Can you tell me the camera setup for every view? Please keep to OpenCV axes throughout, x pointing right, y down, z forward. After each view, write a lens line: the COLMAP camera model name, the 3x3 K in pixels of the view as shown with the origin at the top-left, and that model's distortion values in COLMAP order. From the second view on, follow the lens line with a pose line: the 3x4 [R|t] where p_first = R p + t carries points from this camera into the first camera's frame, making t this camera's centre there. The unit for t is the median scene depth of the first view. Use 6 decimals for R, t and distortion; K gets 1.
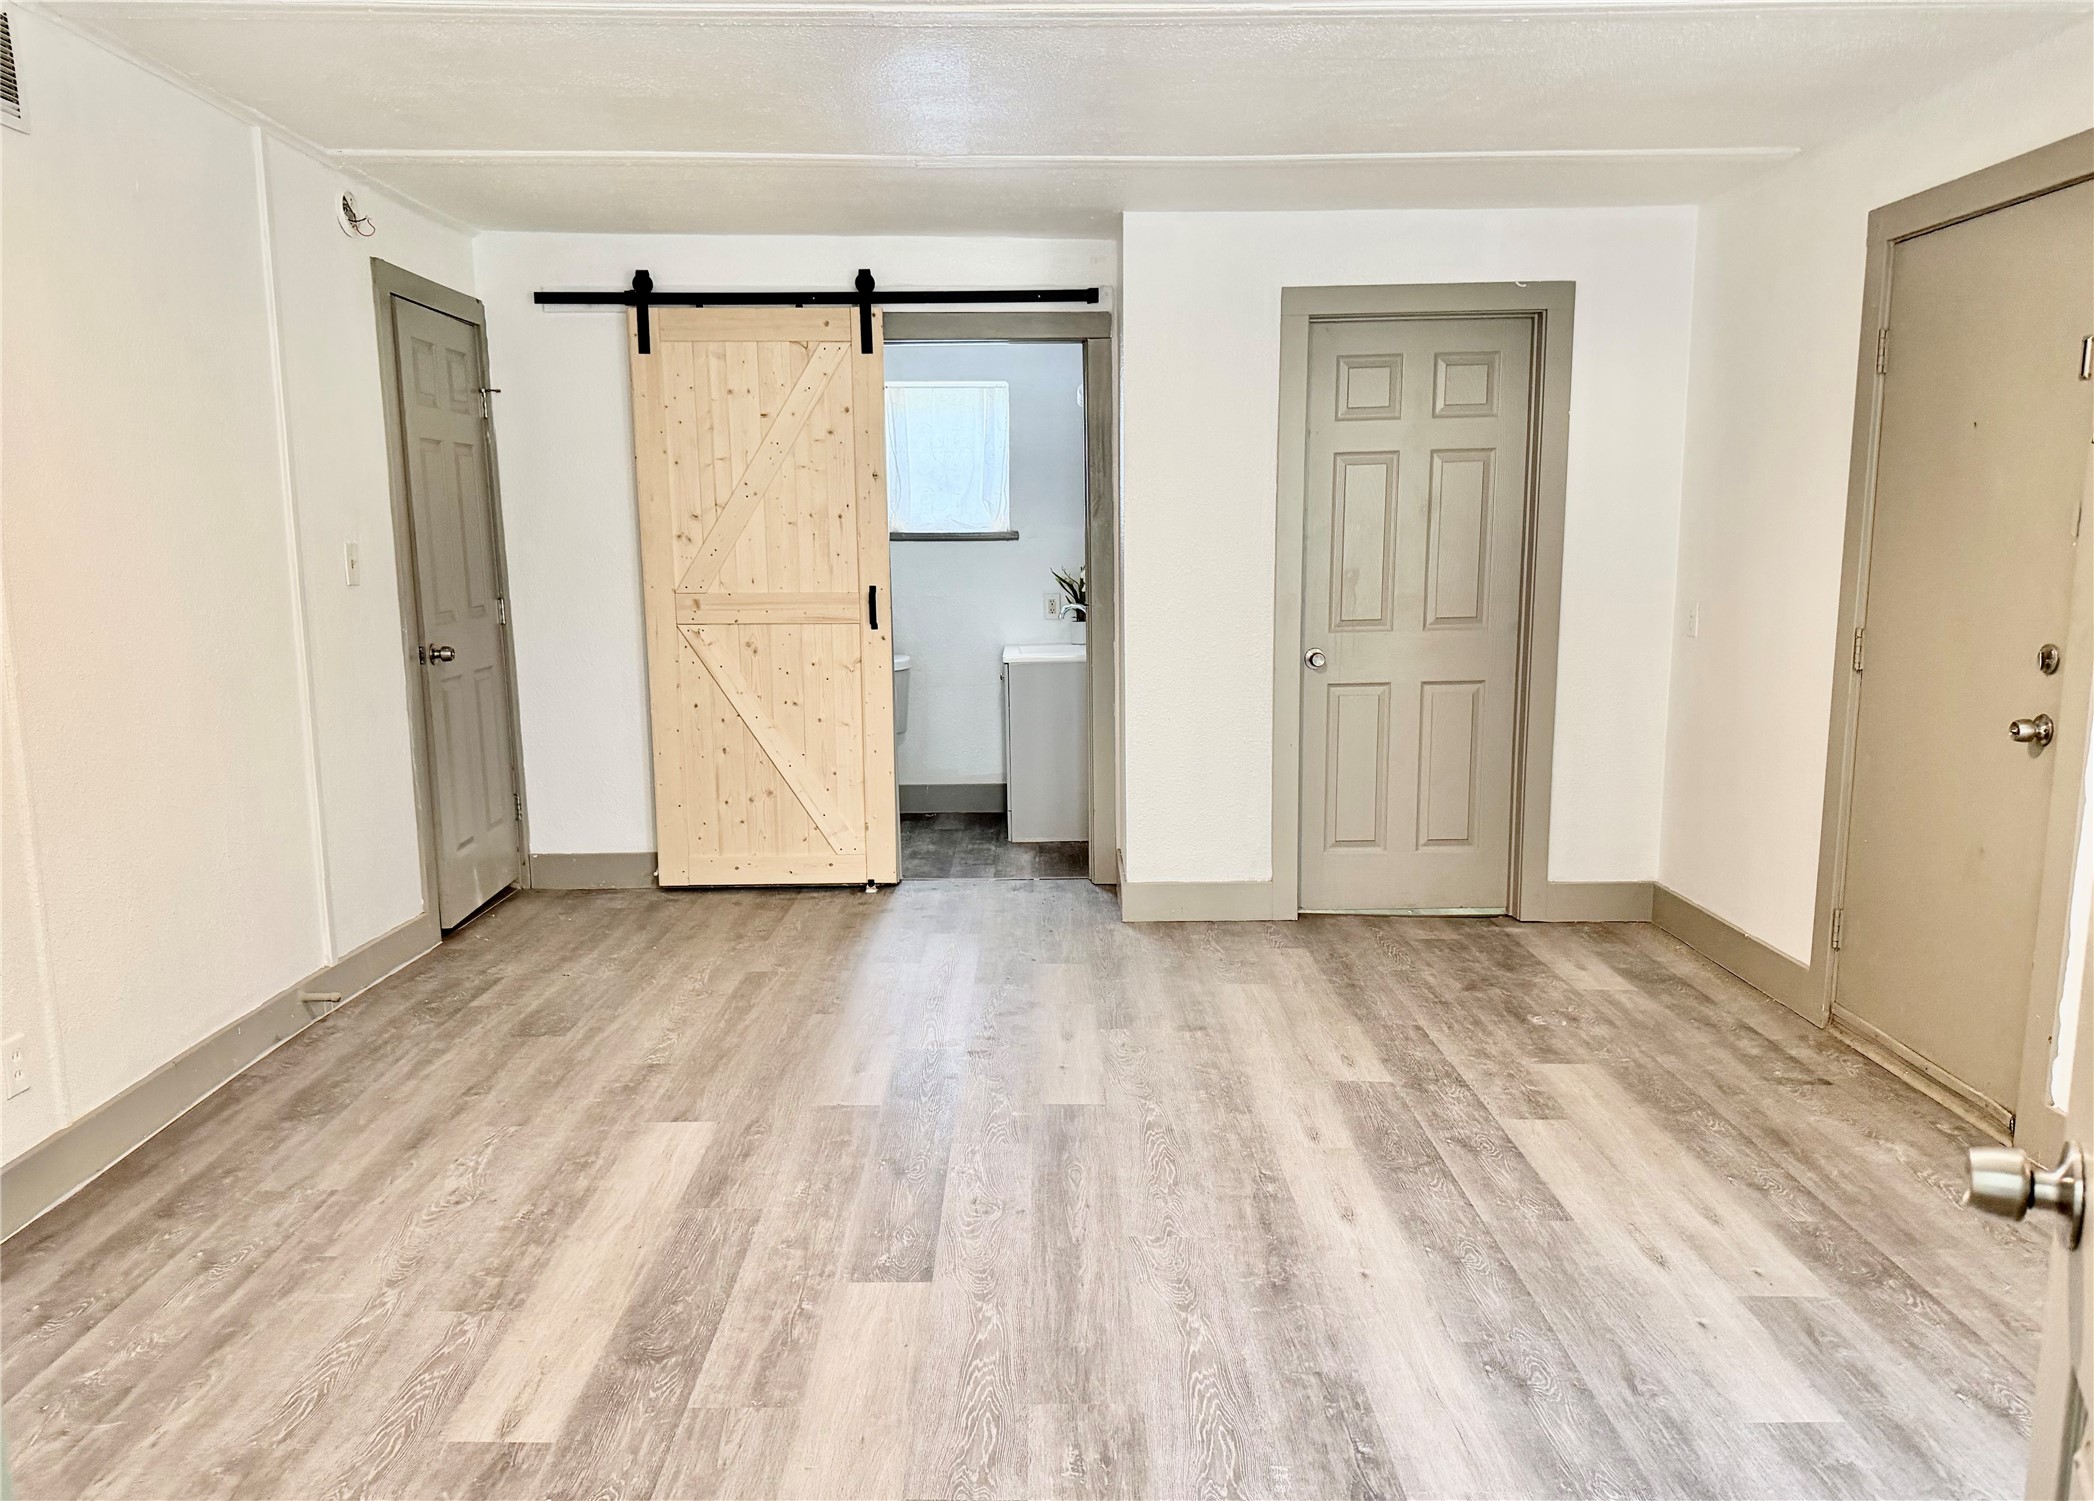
lens RADIAL K [[1365.8, 0, 1048.3], [0, 1365.8, 732.2], [0, 0, 1]] dist [0.100649, -0.125974]
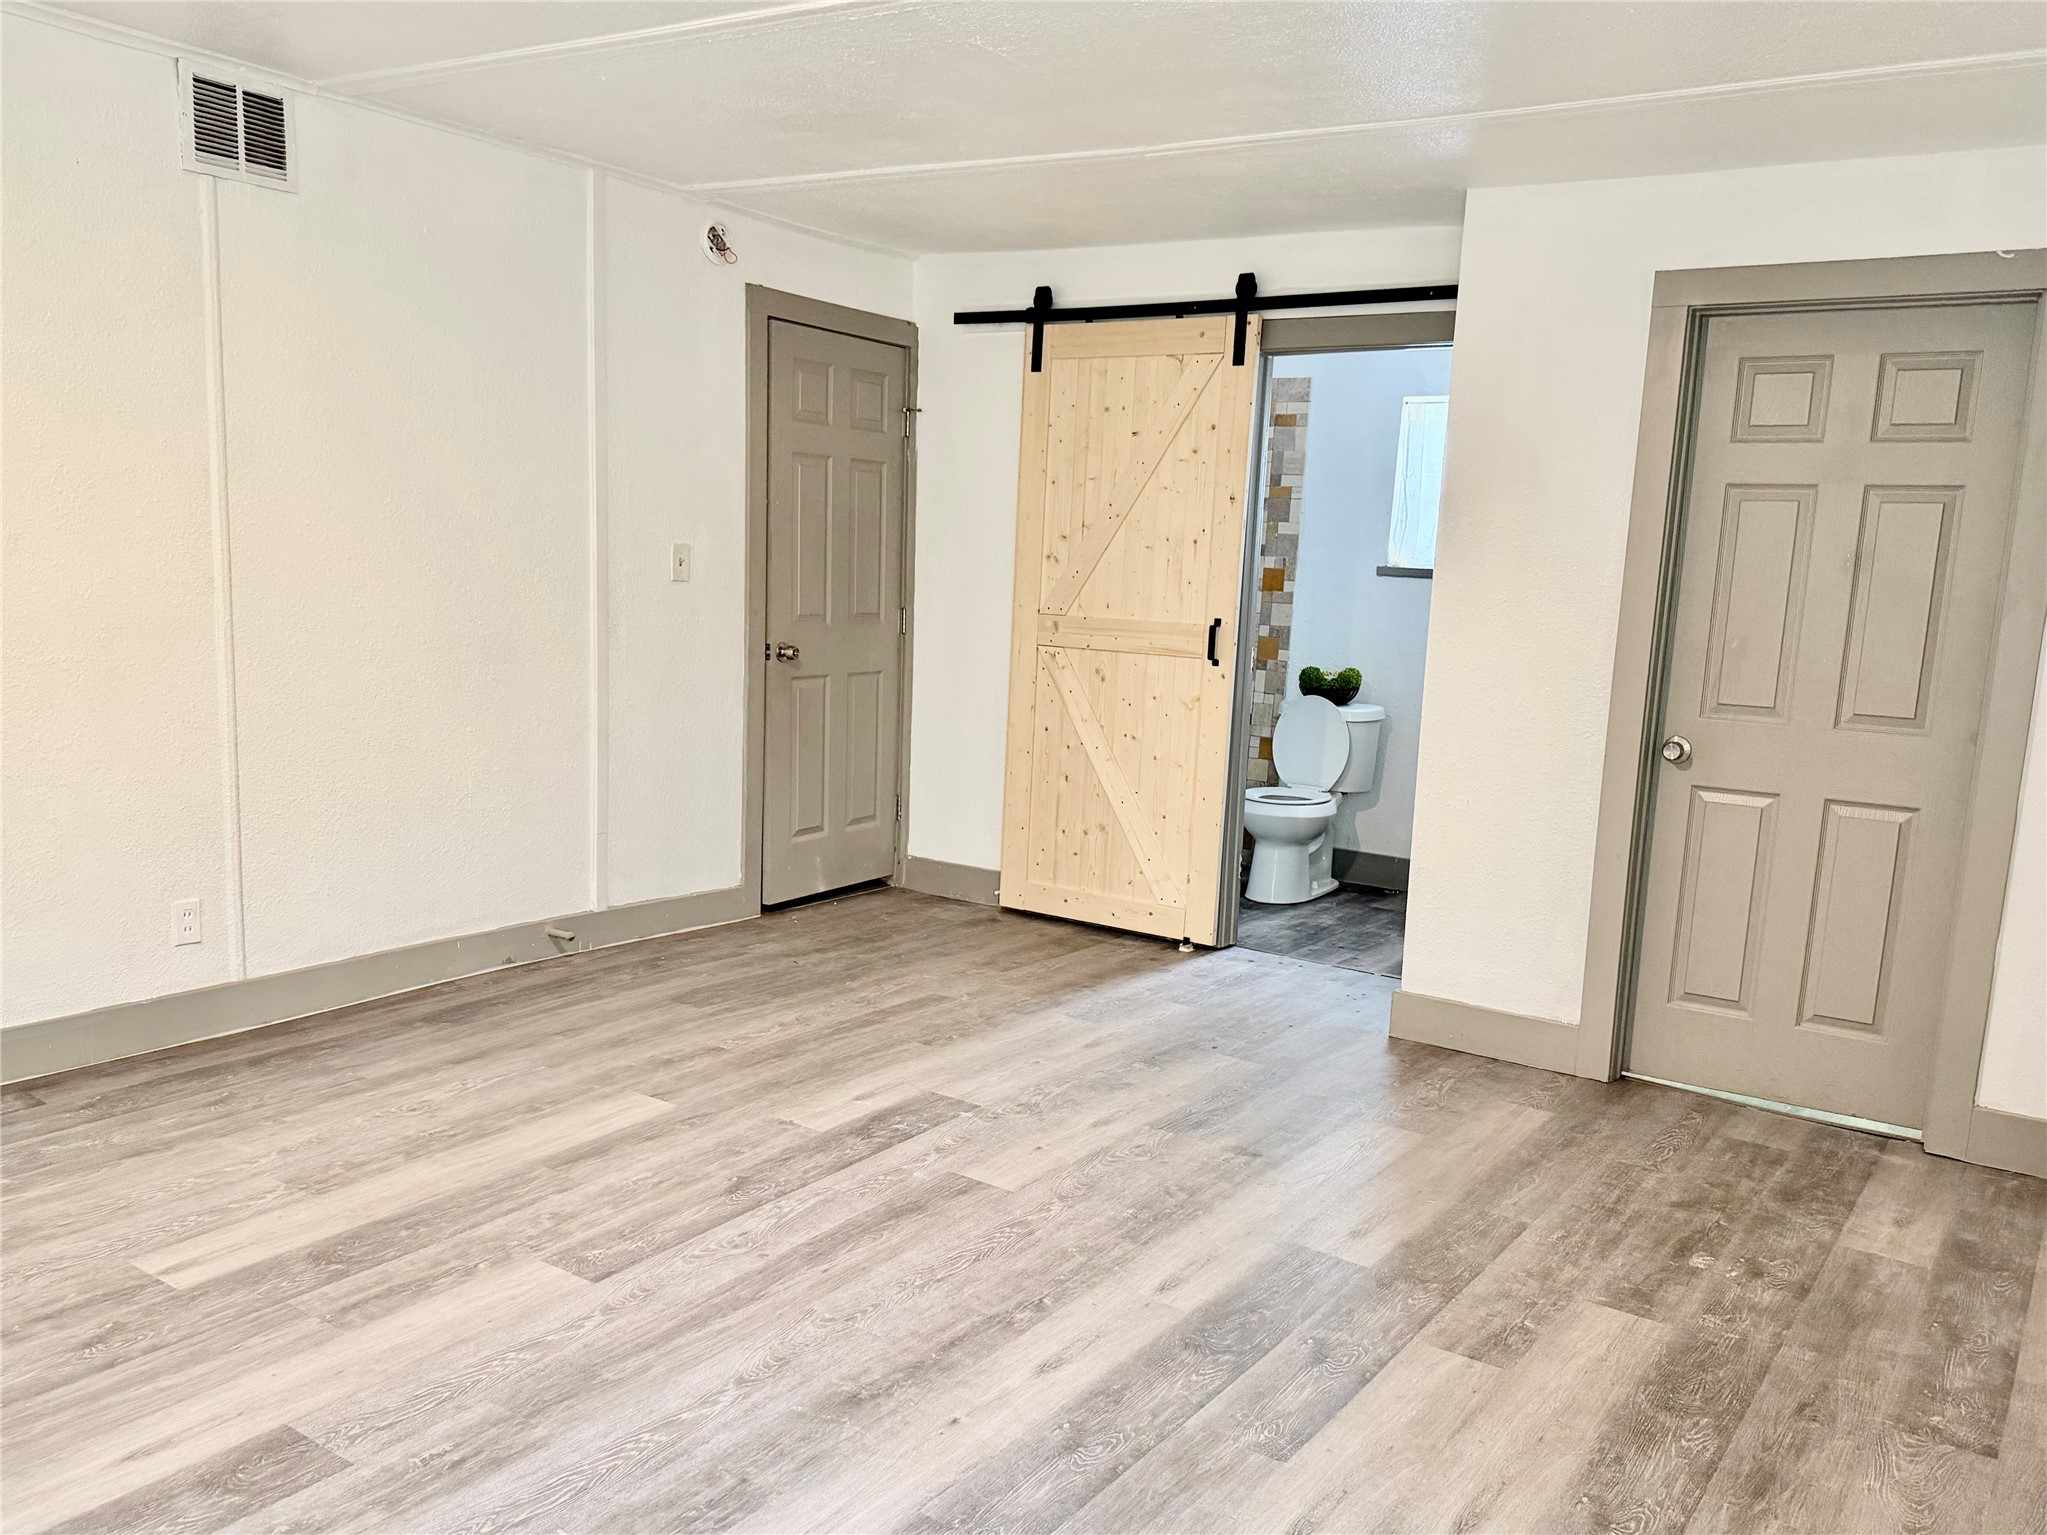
lens RADIAL K [[1491.4, 0, 1023.5], [0, 1491.4, 767.5], [0, 0, 1]] dist [0.119587, -0.196041]
pose [[0.853231, 0.122037, -0.507054, 0.334598], [-0.127295, 0.991564, 0.024447, -0.019704], [0.505759, 0.043686, 0.861568, 0.092798]]
